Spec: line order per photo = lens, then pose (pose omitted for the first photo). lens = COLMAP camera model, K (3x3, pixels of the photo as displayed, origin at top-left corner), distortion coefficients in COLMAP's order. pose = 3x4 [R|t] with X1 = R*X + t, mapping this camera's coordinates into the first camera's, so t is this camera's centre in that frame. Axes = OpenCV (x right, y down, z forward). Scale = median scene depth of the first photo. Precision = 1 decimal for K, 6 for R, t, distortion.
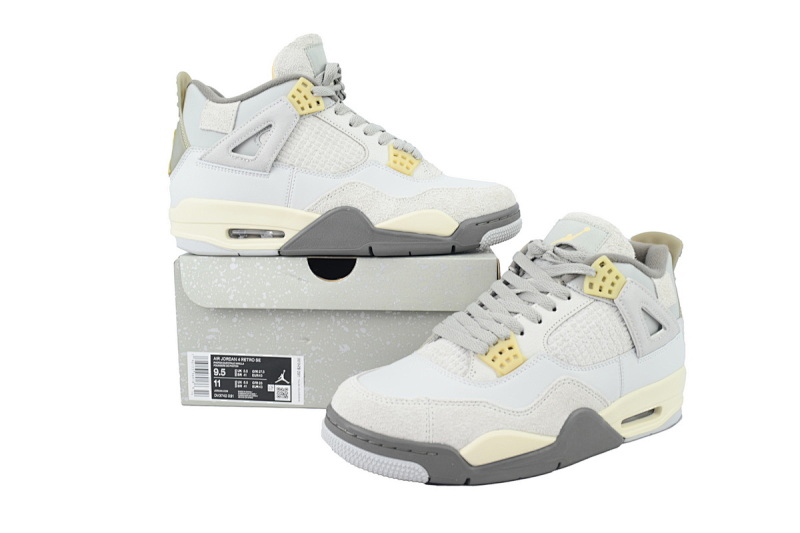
lens RADIAL K [[637.1, 0, 400.0], [0, 637.1, 266.5], [0, 0, 1]] dist [-0.011868, -0.006898]
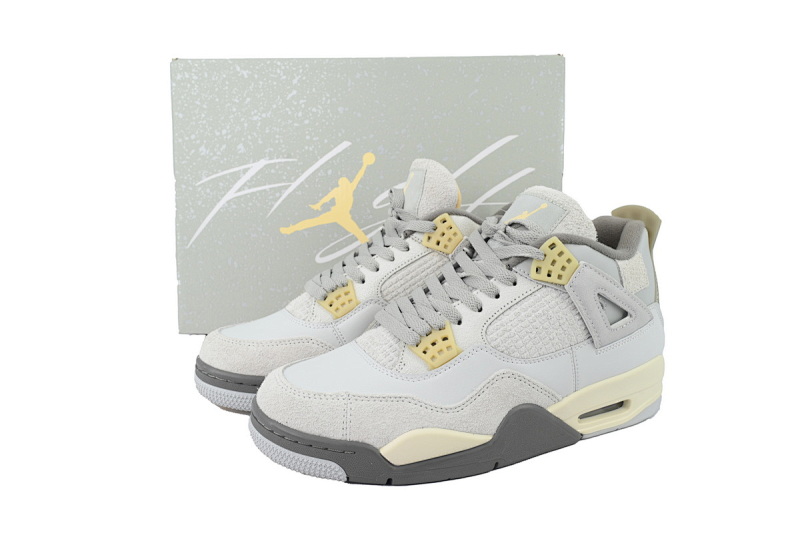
lens RADIAL K [[637.1, 0, 400.0], [0, 637.1, 266.5], [0, 0, 1]] dist [-0.011868, -0.006898]
pose [[0.994861, -0.002443, -0.101223, 0.198474], [0.008701, 0.998073, 0.061434, -0.032816], [0.100878, -0.061999, 0.992965, 0.082185]]
